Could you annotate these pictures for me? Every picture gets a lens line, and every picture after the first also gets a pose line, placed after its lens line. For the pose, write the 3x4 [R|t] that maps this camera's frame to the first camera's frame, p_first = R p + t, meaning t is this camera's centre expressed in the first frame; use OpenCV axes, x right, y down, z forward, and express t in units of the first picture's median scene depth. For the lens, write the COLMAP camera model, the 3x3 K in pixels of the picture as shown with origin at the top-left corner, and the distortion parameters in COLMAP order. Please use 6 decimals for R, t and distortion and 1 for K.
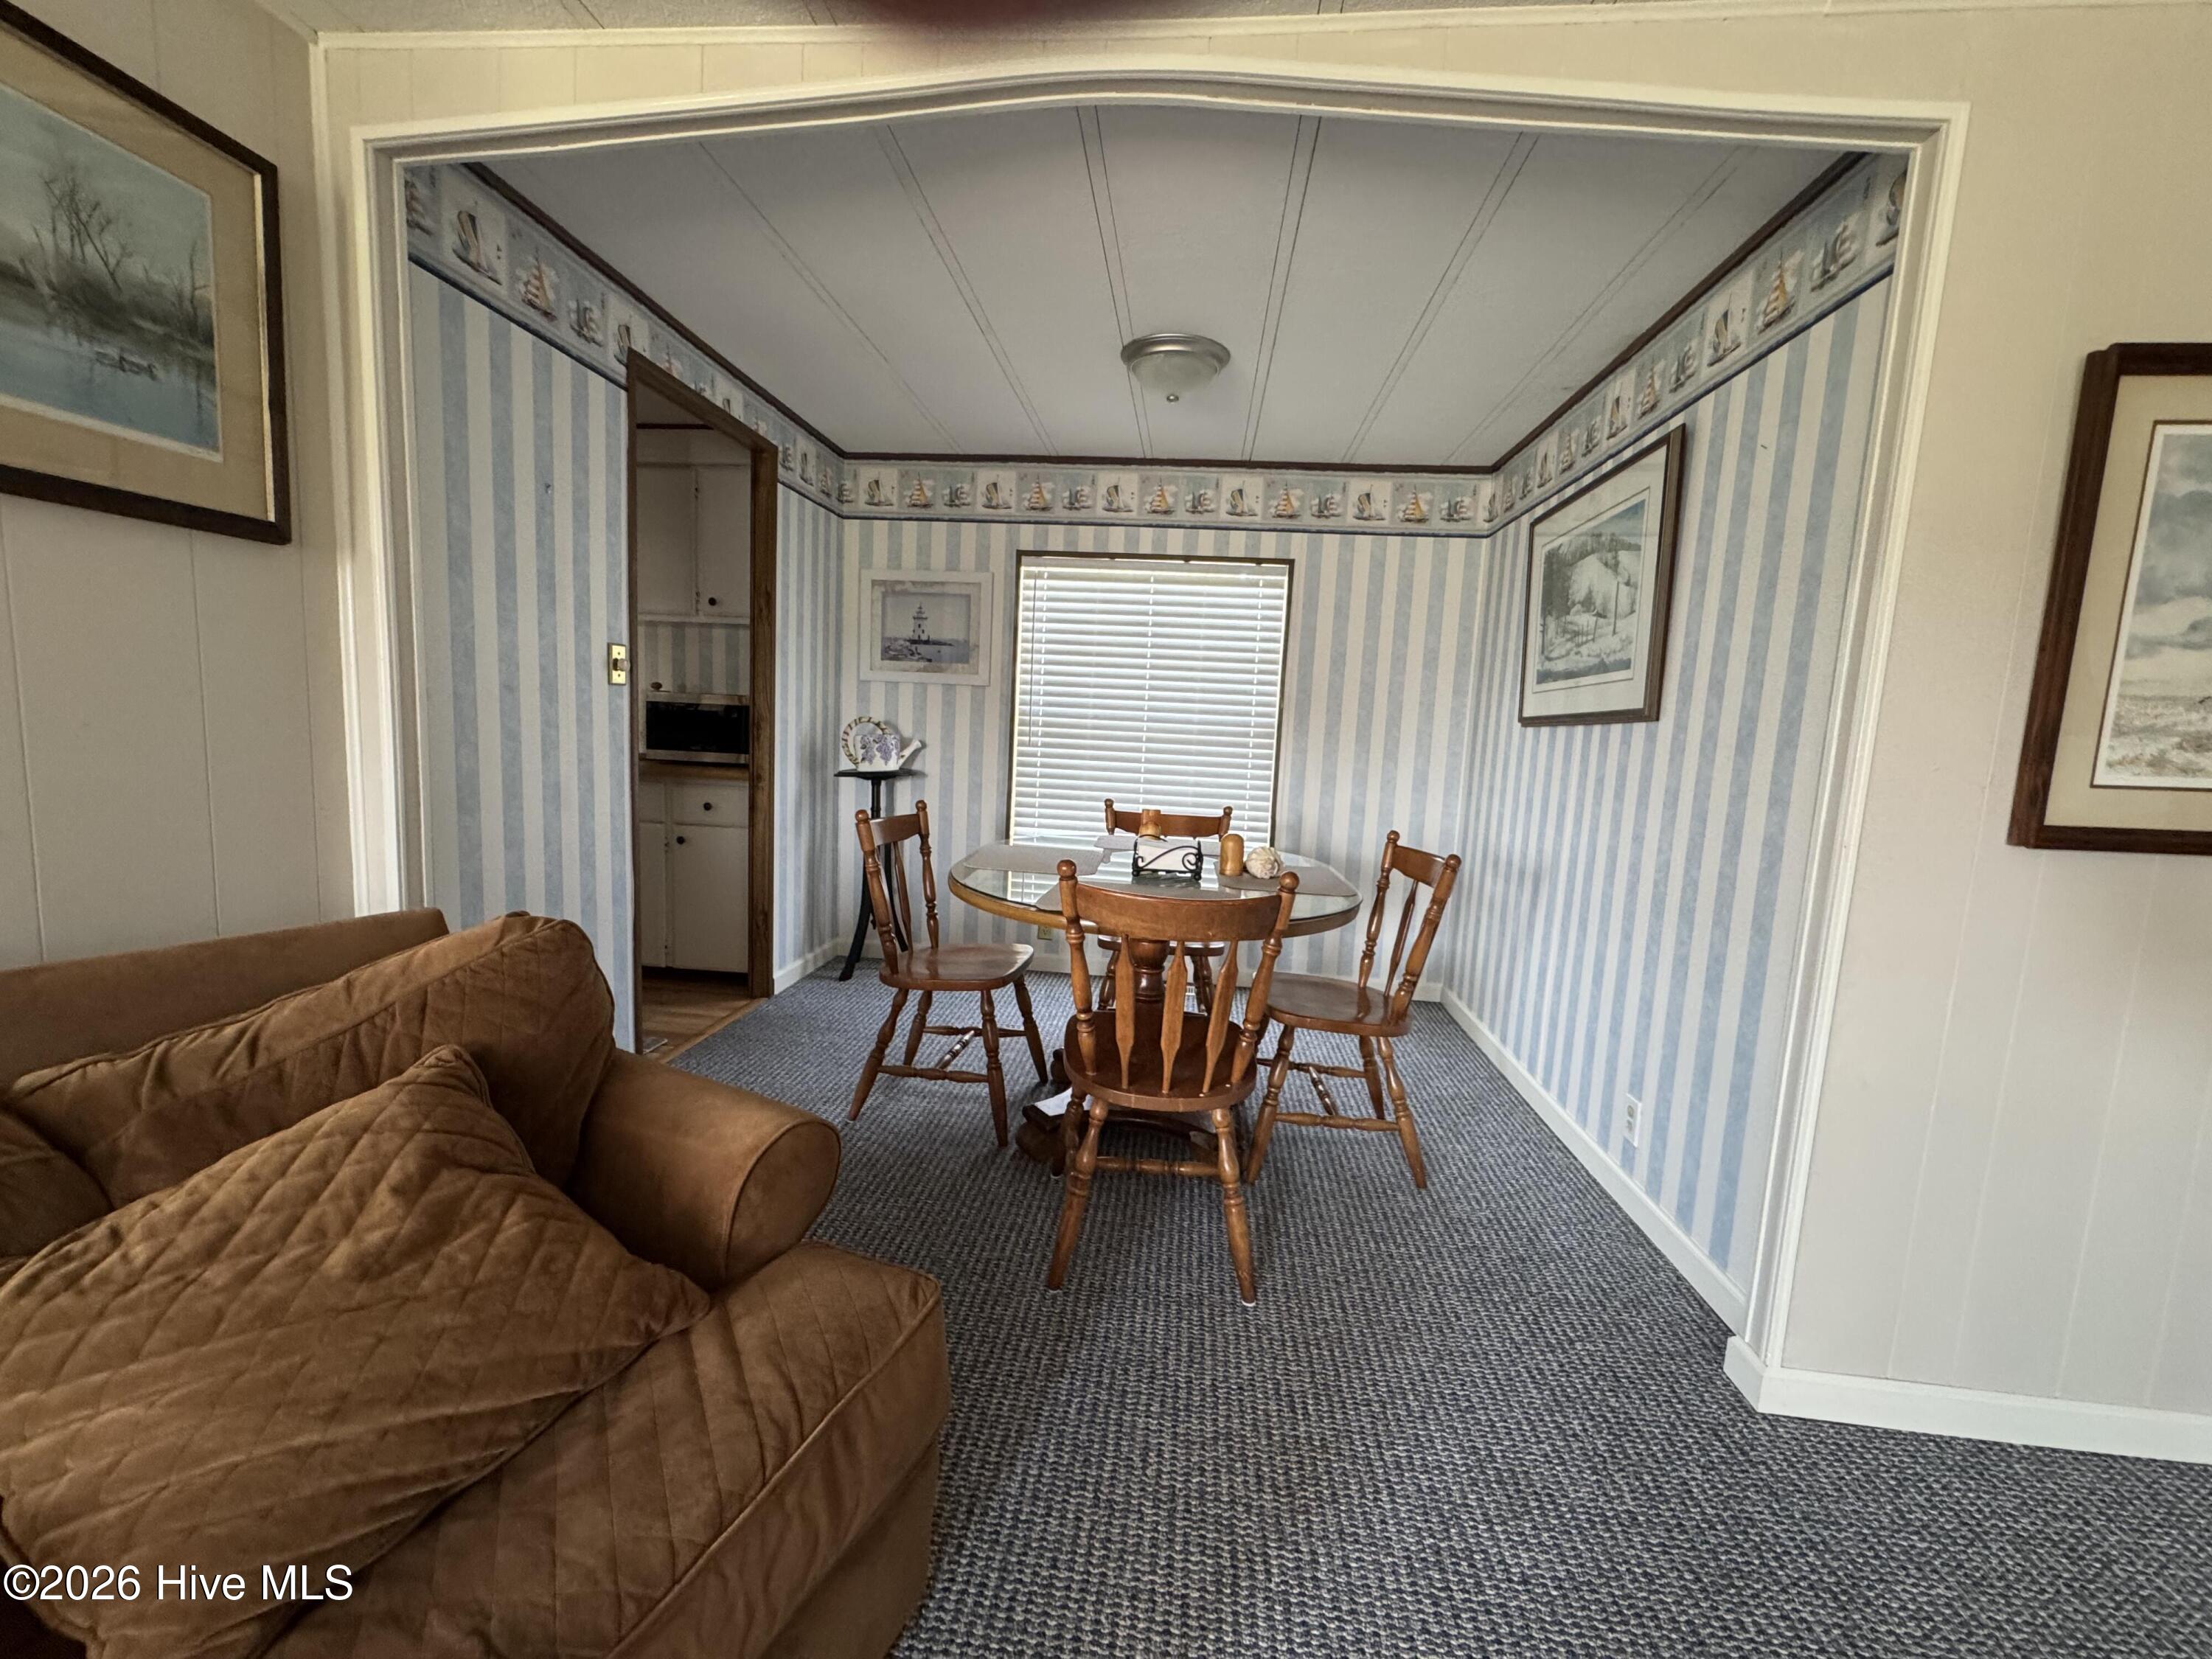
lens RADIAL K [[882.6, 0, 1105.5], [0, 882.6, 823.4], [0, 0, 1]] dist [-0.001865, -0.000236]
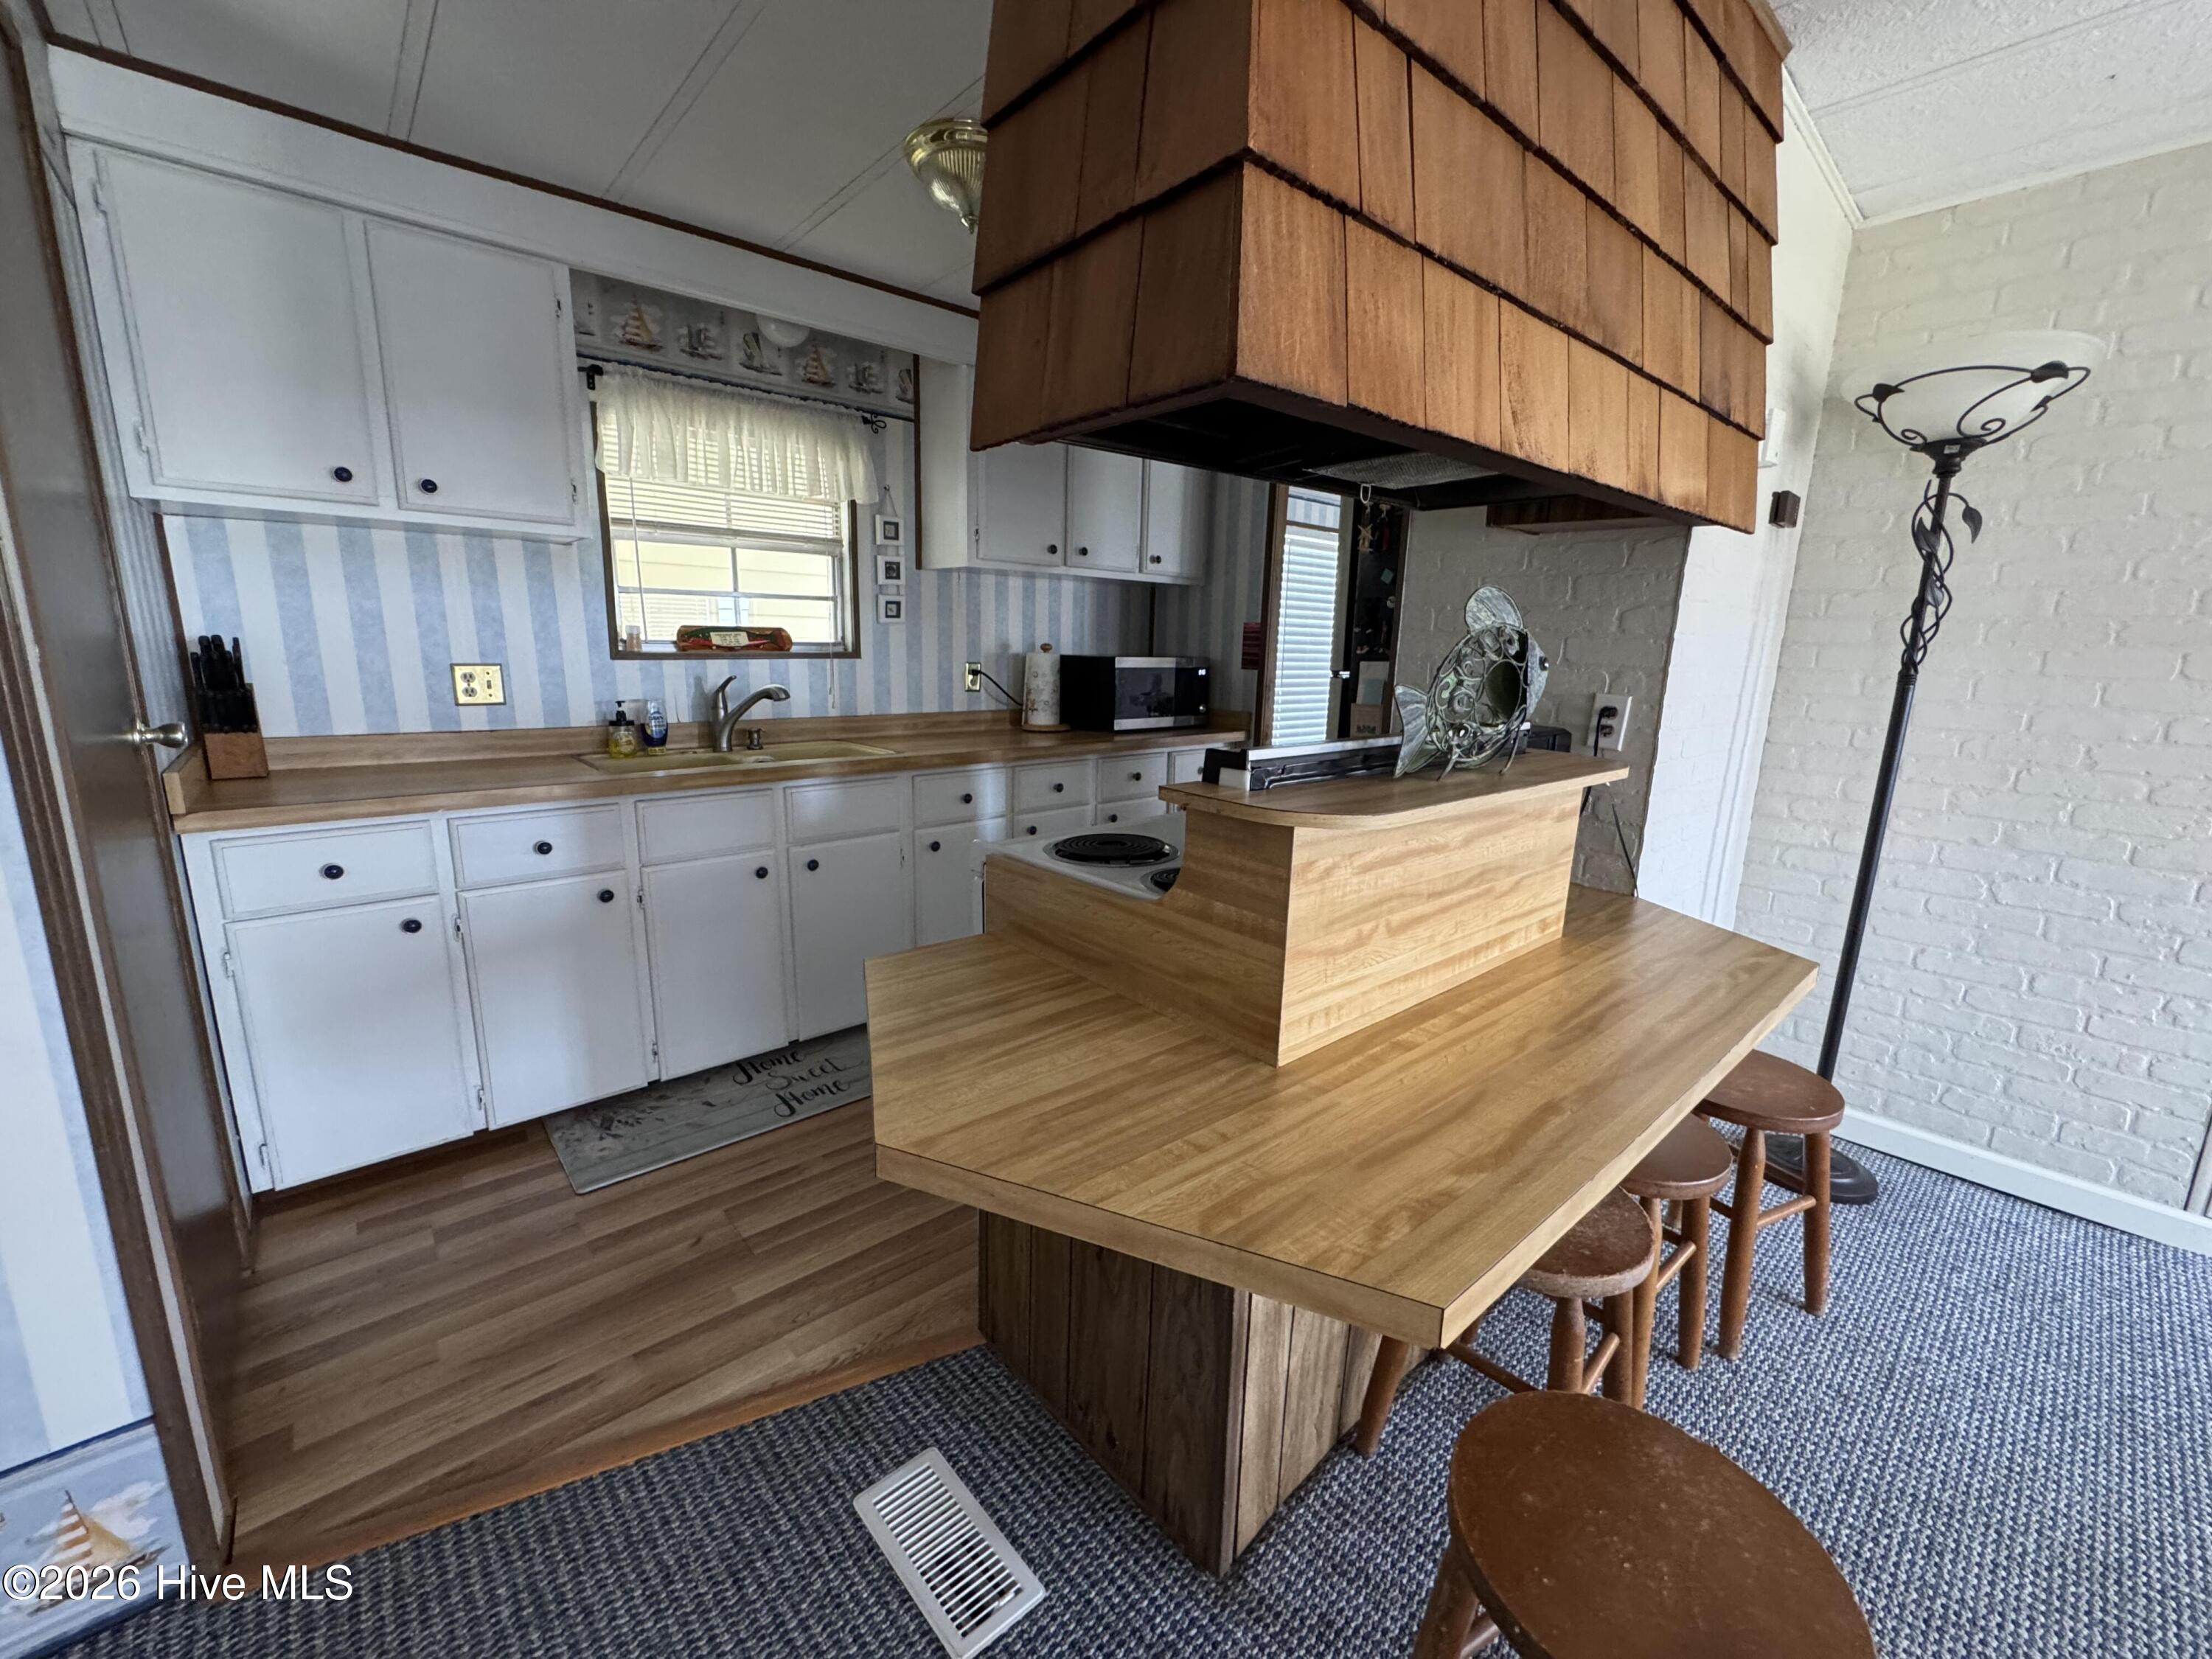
lens RADIAL K [[882.6, 0, 1105.5], [0, 882.6, 823.4], [0, 0, 1]] dist [-0.001865, -0.000236]
pose [[0.684597, -0.177322, 0.707025, -2.003855], [0.092966, 0.983279, 0.156589, -0.205587], [-0.722969, -0.041471, 0.689635, 0.602845]]
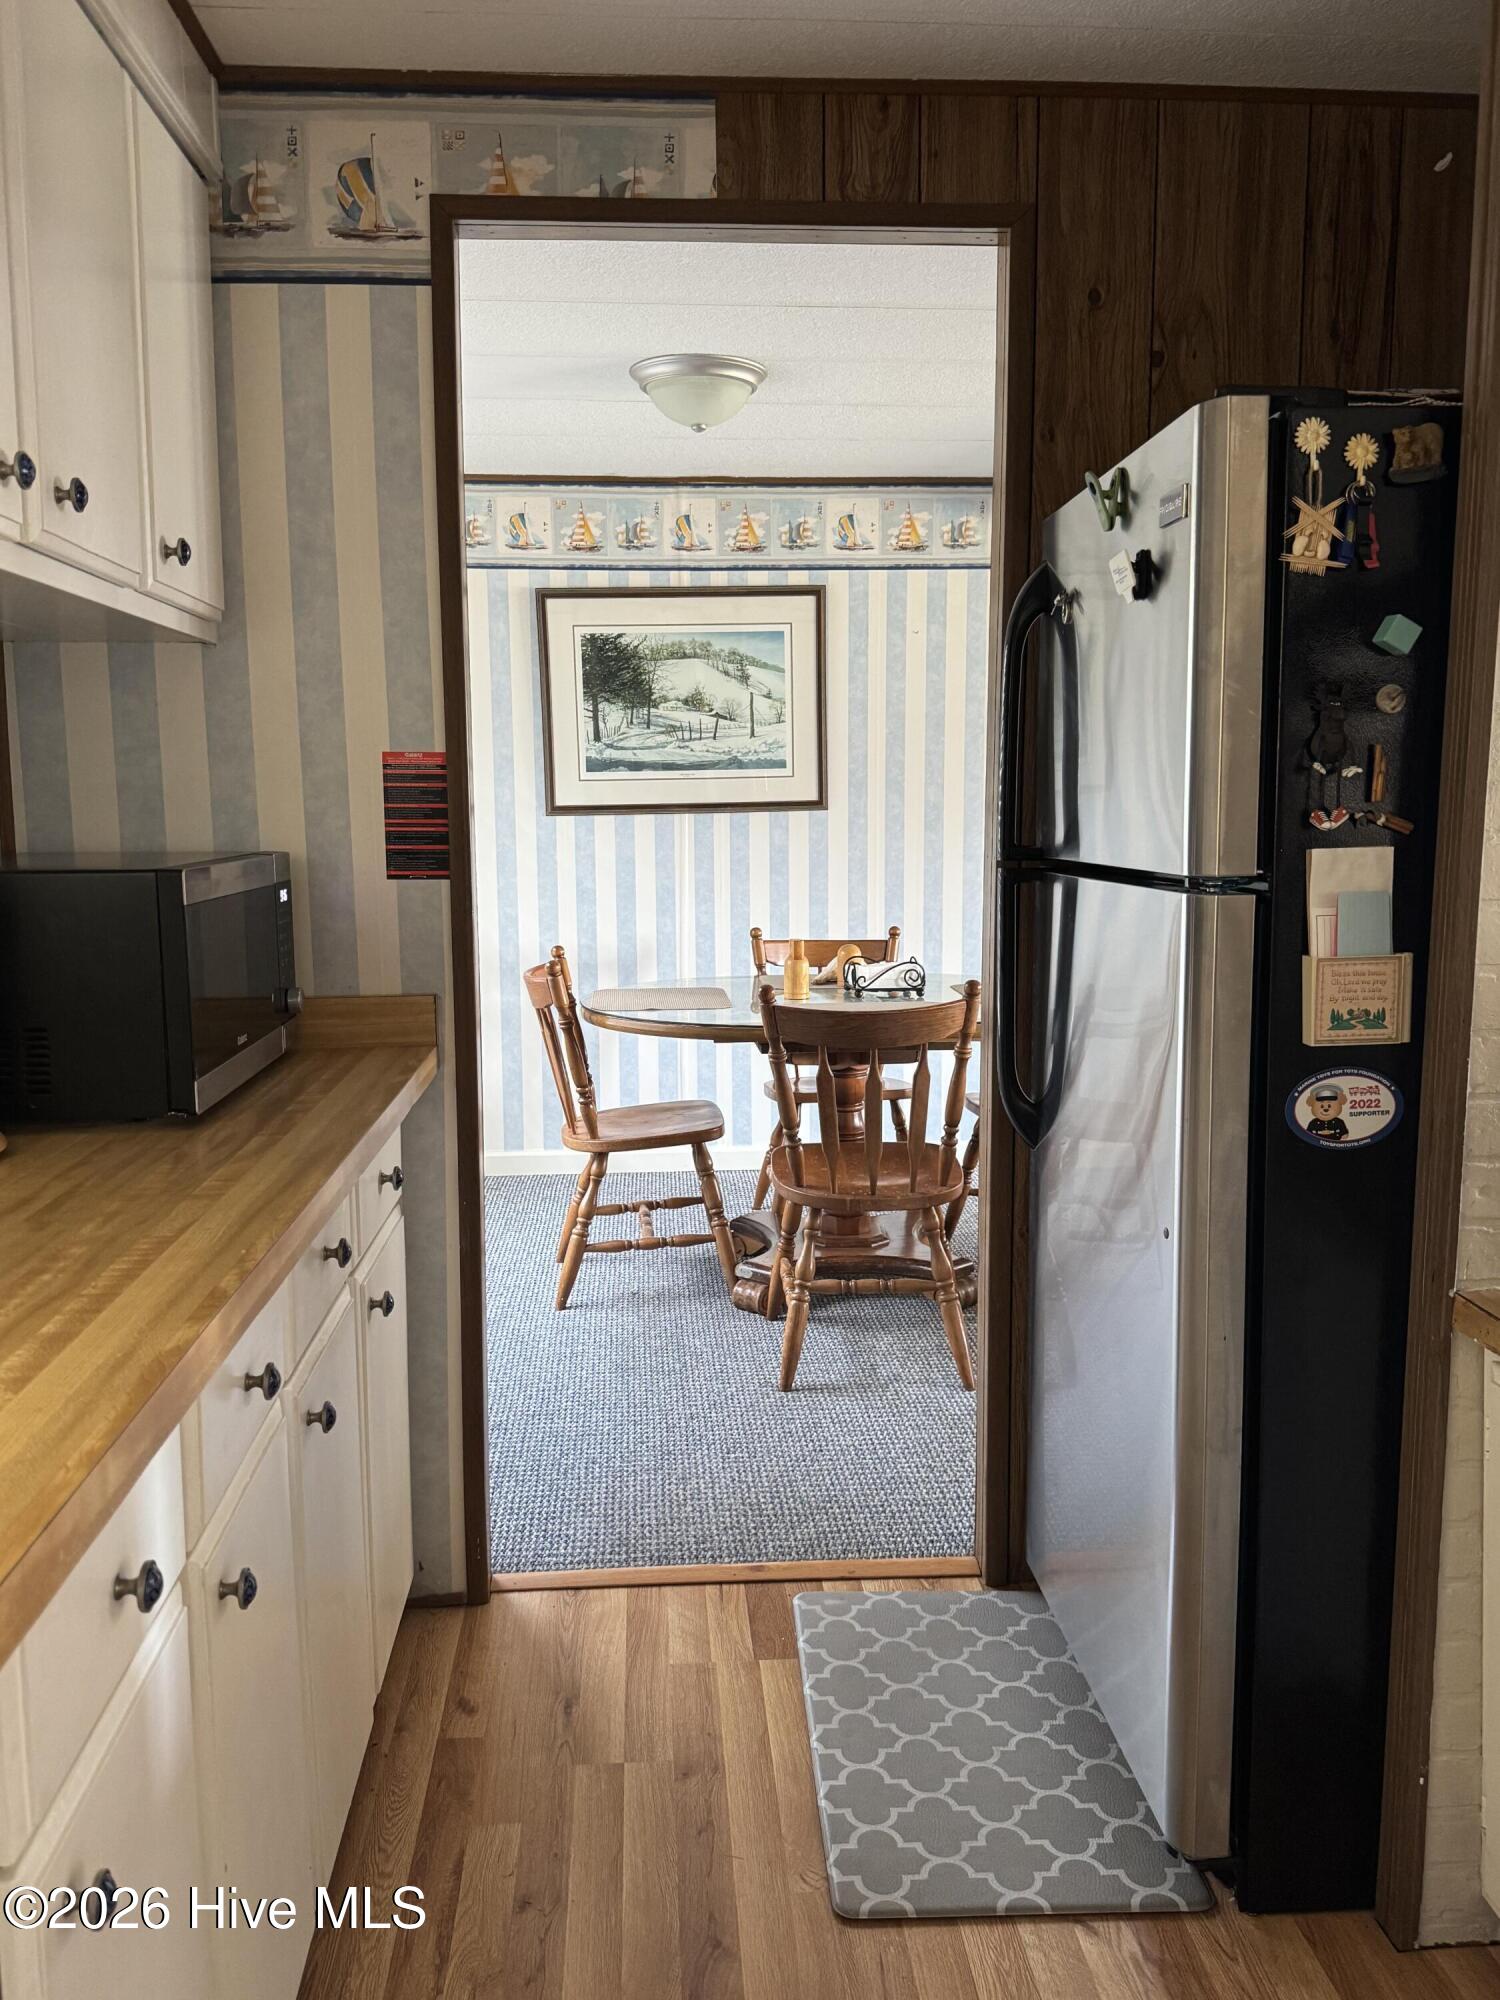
lens RADIAL K [[1566.8, 0, 750.0], [0, 1566.8, 1000.0], [0, 0, 1]] dist [0.143230, -0.255417]
pose [[-0.166478, -0.173234, 0.970709, -1.700185], [0.111590, 0.974812, 0.193104, -0.306432], [-0.979711, 0.140469, -0.142953, 1.492662]]
